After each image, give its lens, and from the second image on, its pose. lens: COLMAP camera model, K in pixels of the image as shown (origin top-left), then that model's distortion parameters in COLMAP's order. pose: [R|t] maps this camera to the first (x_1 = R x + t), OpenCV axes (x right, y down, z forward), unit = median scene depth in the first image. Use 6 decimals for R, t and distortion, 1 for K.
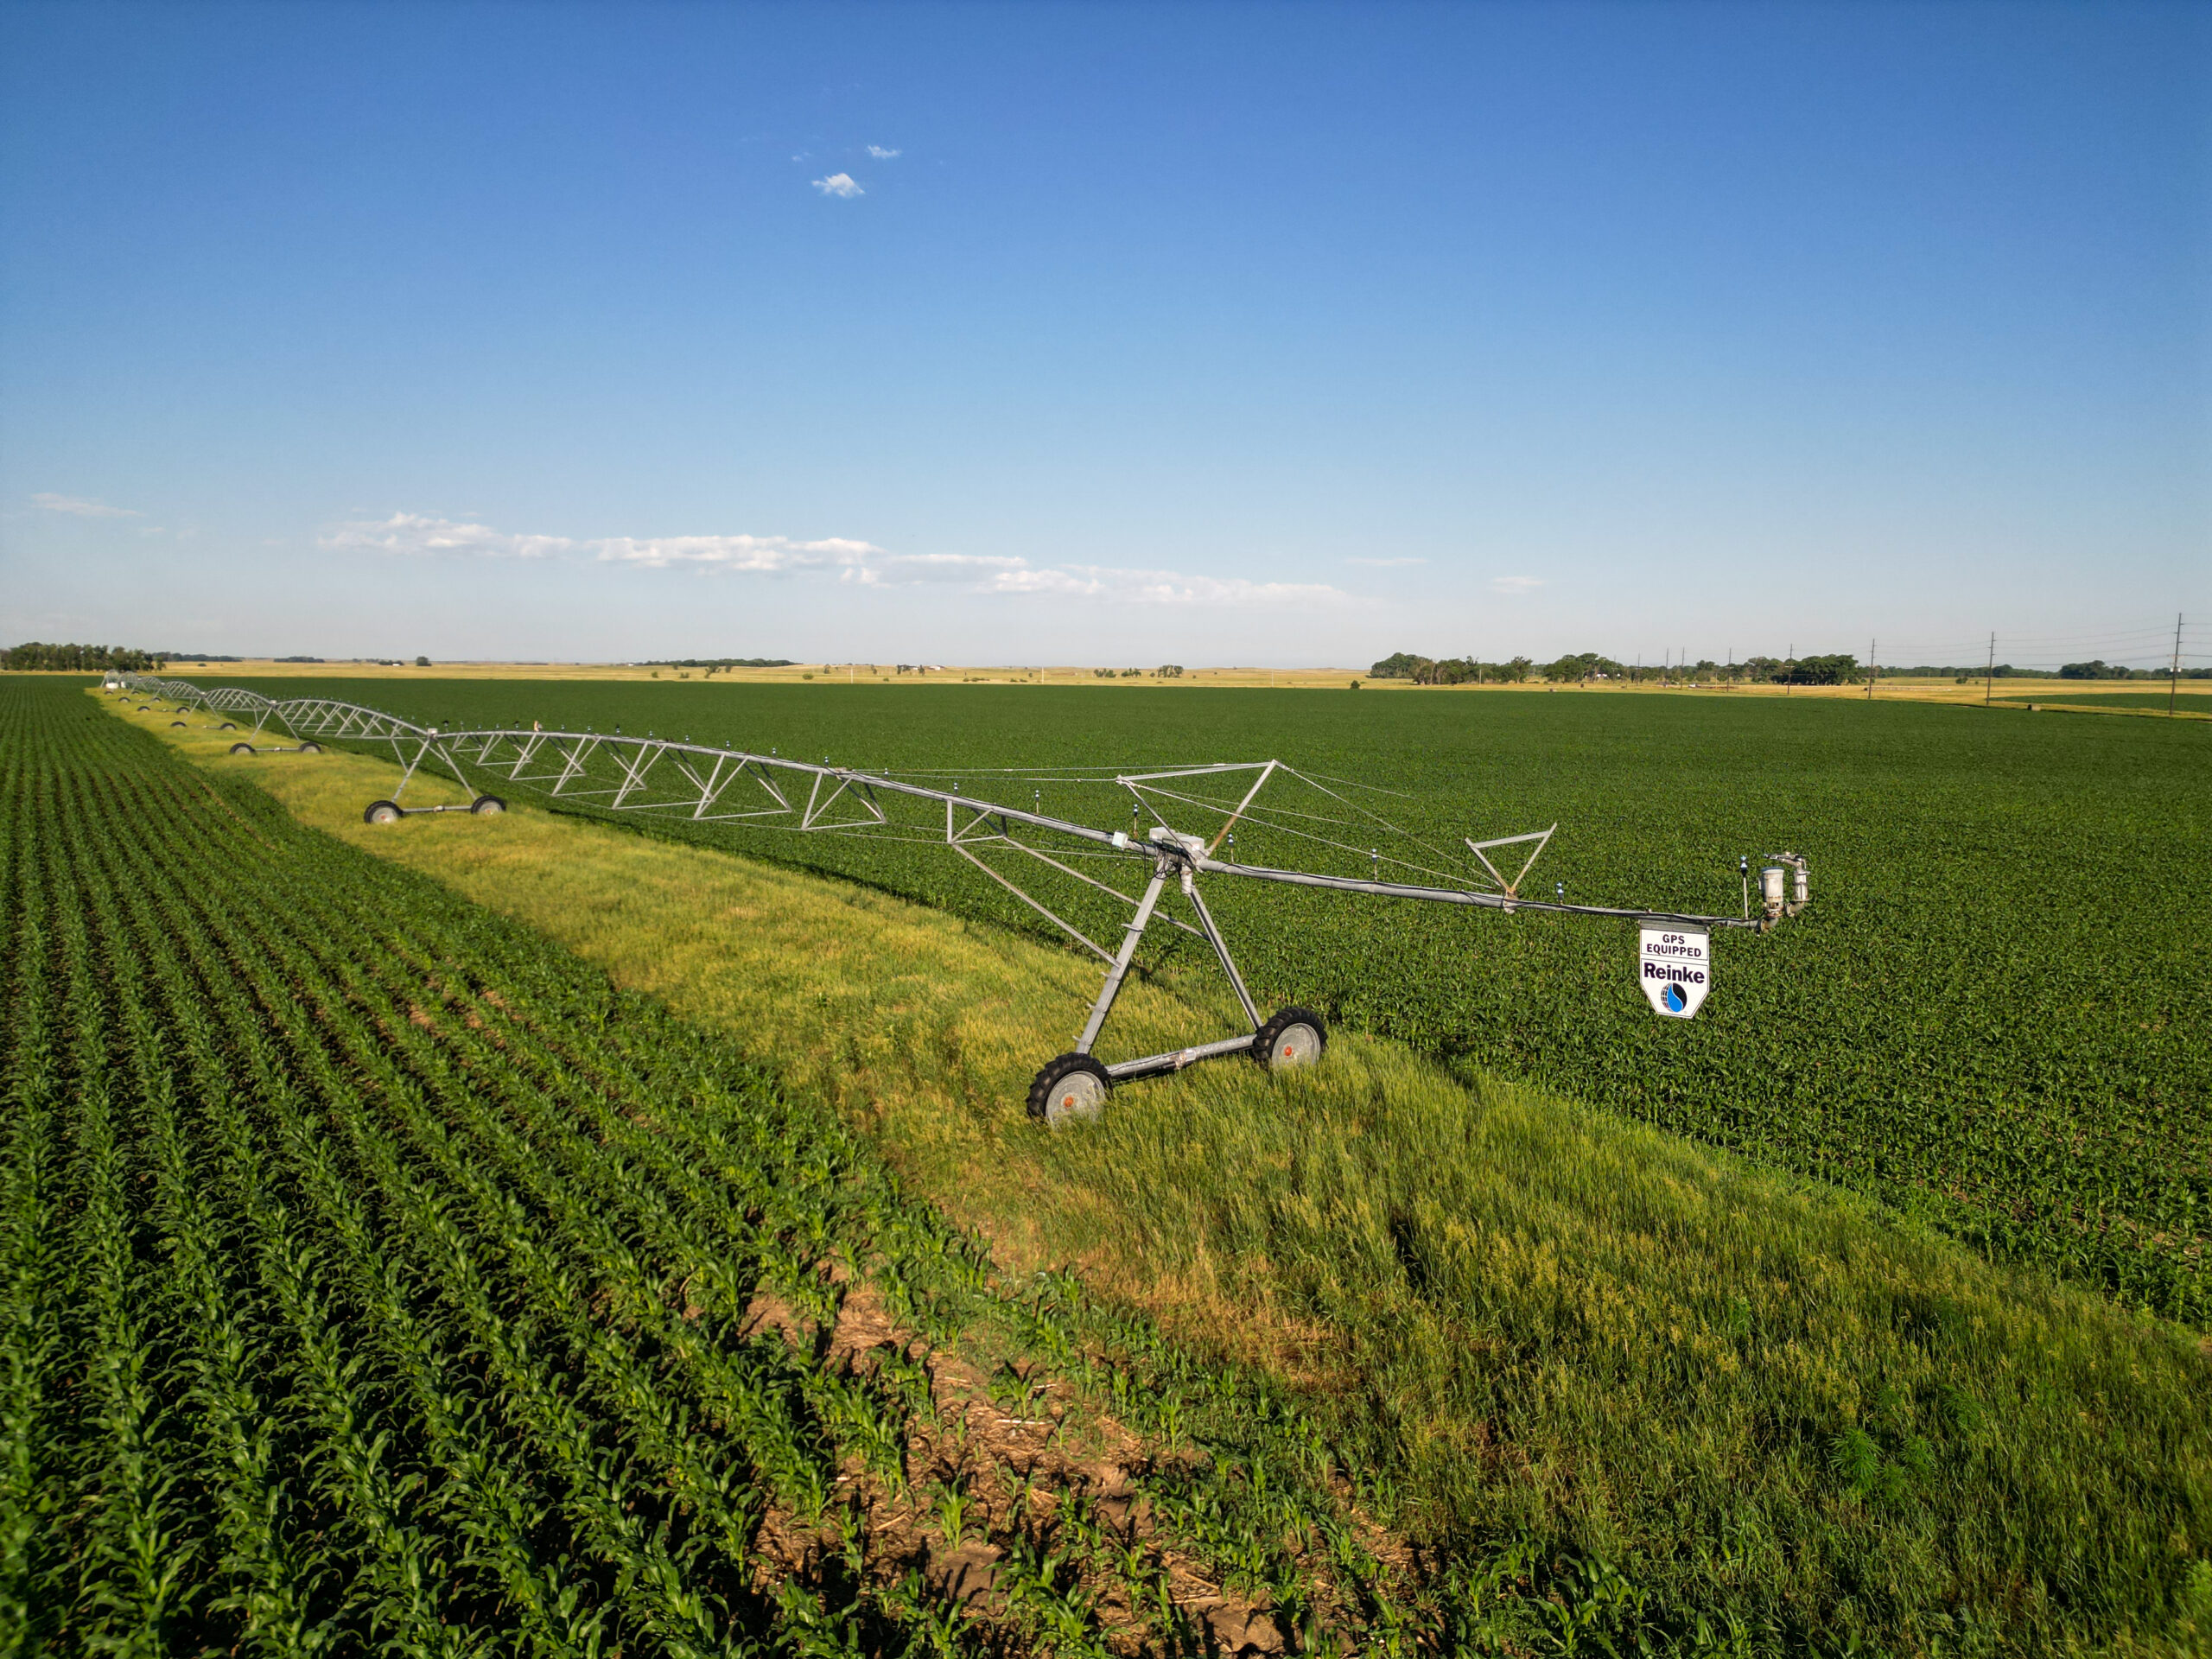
lens RADIAL K [[1582.4, 0, 1113.5], [0, 1582.4, 822.9], [0, 0, 1]] dist [0.061997, -0.051068]
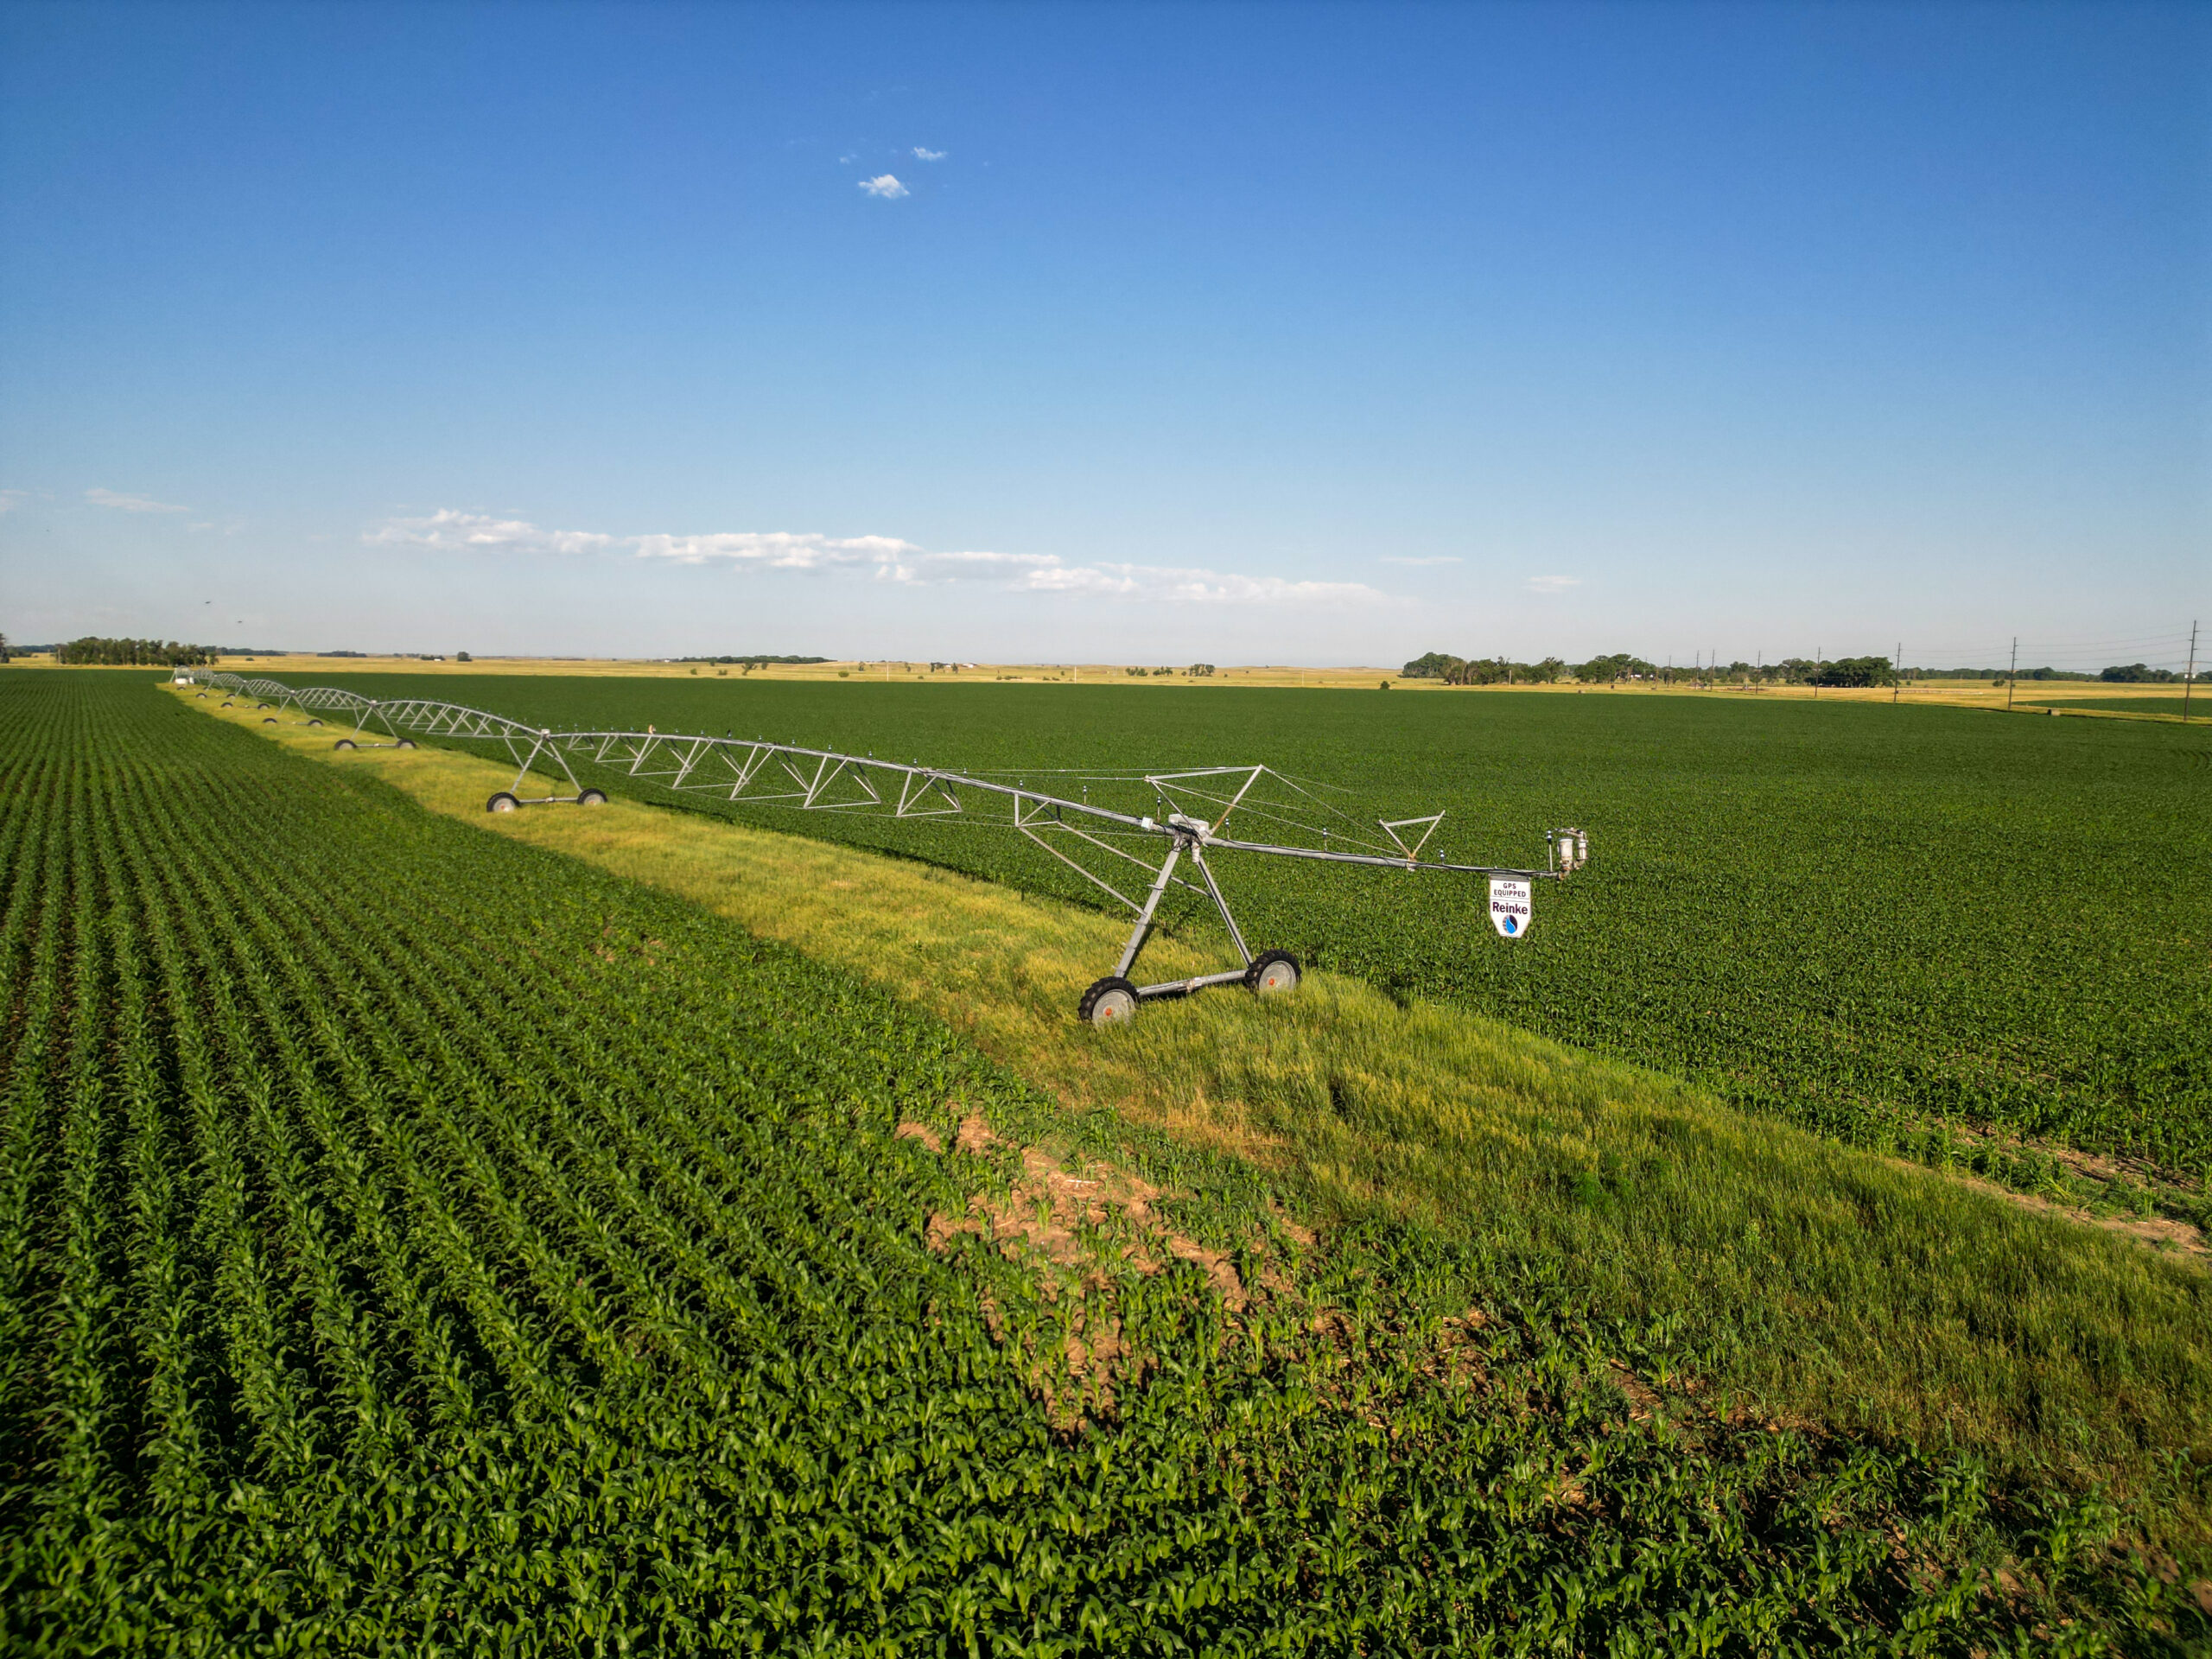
lens RADIAL K [[1582.4, 0, 1112.2], [0, 1582.4, 836.9], [0, 0, 1]] dist [0.061997, -0.051068]
pose [[0.999763, 0.006904, -0.020663, 0.000708], [-0.006692, 0.999925, 0.010273, 0.003120], [0.020732, -0.010132, 0.999734, -0.124195]]
